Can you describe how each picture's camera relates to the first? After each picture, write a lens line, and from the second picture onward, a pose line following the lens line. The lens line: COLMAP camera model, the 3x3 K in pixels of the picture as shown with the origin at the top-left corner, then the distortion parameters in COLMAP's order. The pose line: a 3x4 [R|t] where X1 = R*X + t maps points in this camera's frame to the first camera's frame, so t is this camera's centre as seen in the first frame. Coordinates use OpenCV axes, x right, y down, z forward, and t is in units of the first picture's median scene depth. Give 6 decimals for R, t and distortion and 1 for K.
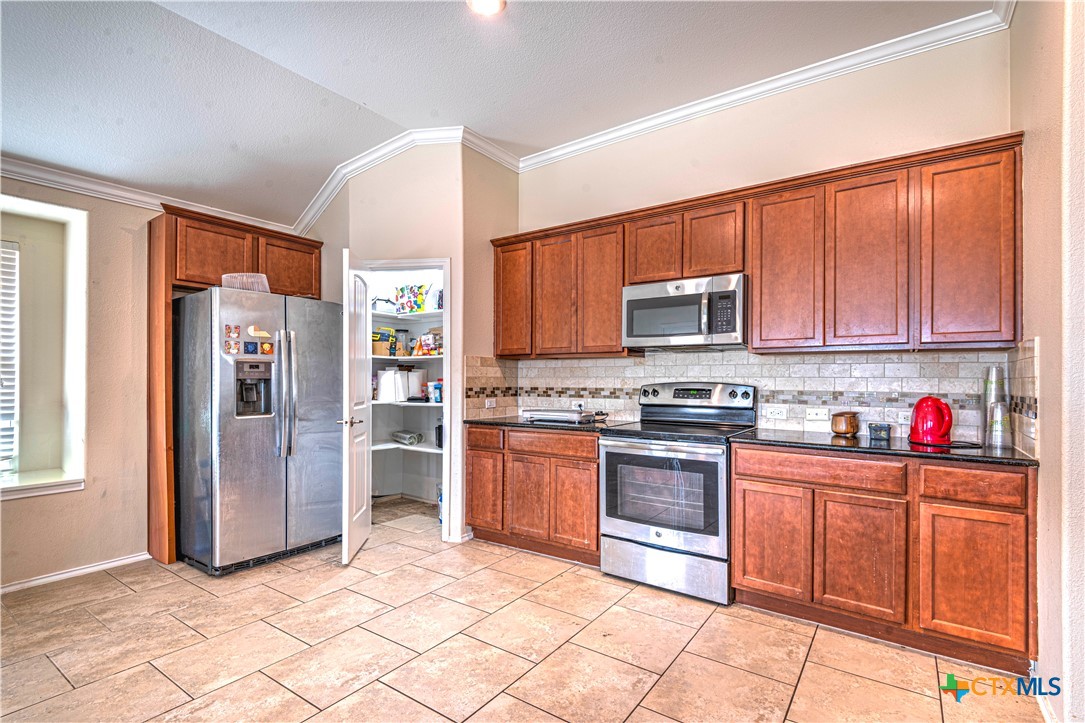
lens RADIAL K [[495.5, 0, 542.2], [0, 495.5, 376.5], [0, 0, 1]] dist [0.030865, -0.016587]
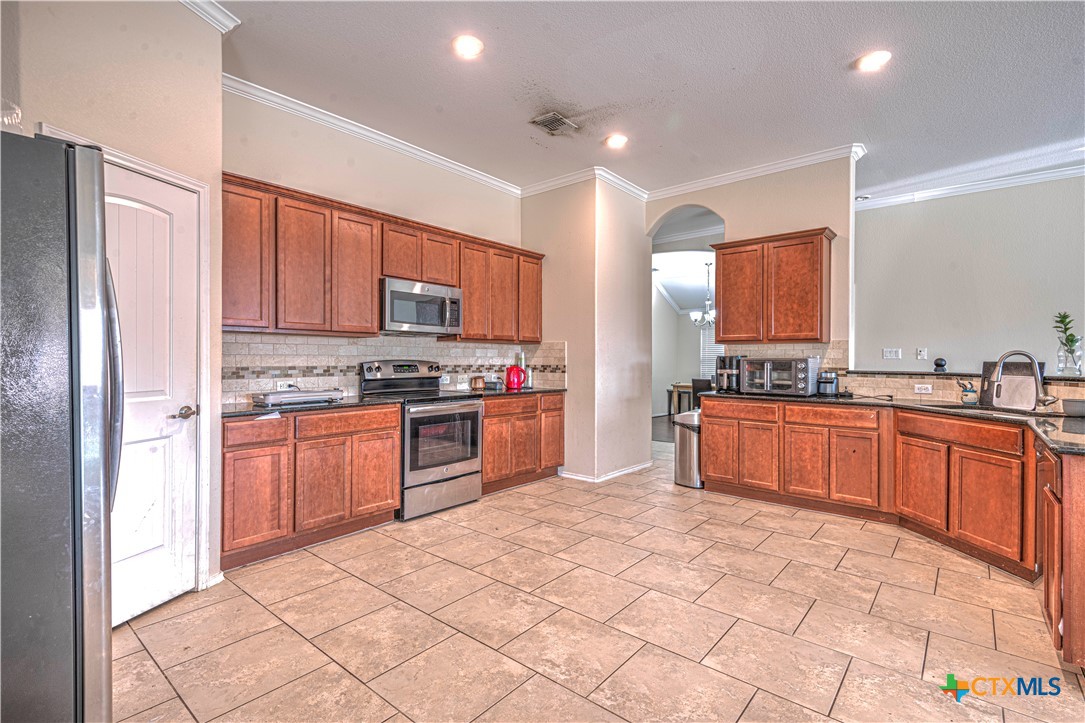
lens RADIAL K [[493.5, 0, 571.4], [0, 493.5, 359.3], [0, 0, 1]] dist [0.002021, -0.000101]
pose [[0.059405, -0.001998, 0.998232, -0.924097], [-0.007434, 0.999969, 0.002444, 0.003486], [-0.998206, -0.007566, 0.059388, 0.481447]]
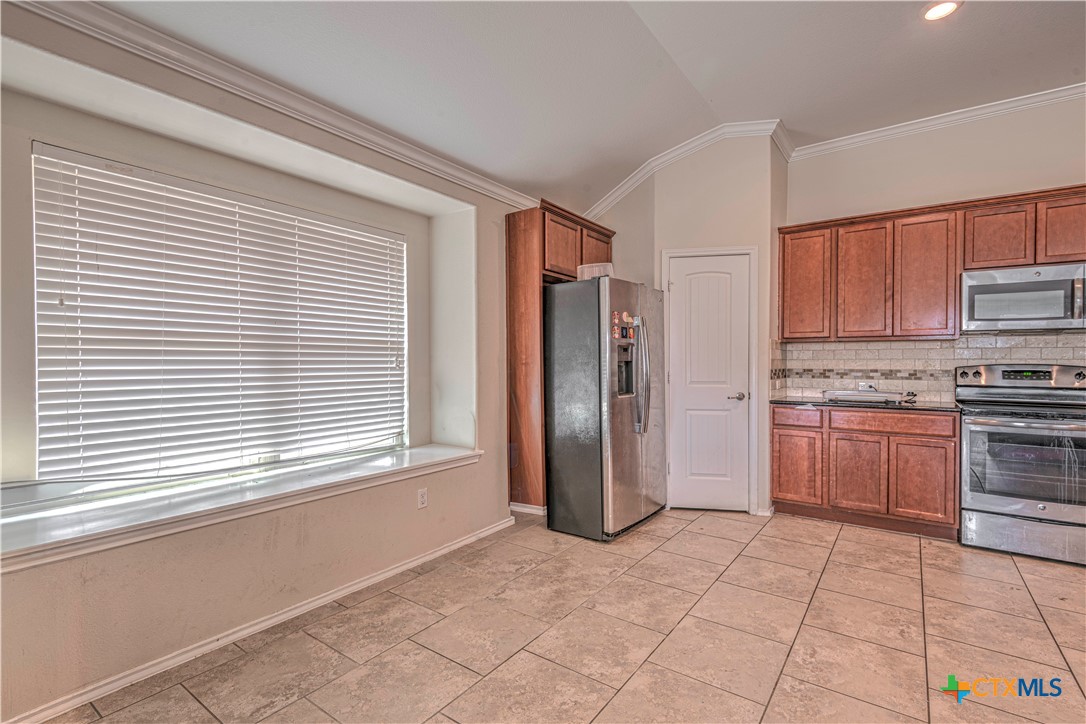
lens RADIAL K [[496.2, 0, 542.3], [0, 496.2, 363.4], [0, 0, 1]] dist [0.034401, -0.017984]
pose [[0.999861, 0.000444, -0.016675, -0.676271], [-0.000284, 0.999954, 0.009566, 0.000271], [0.016678, -0.009560, 0.999815, -0.070773]]
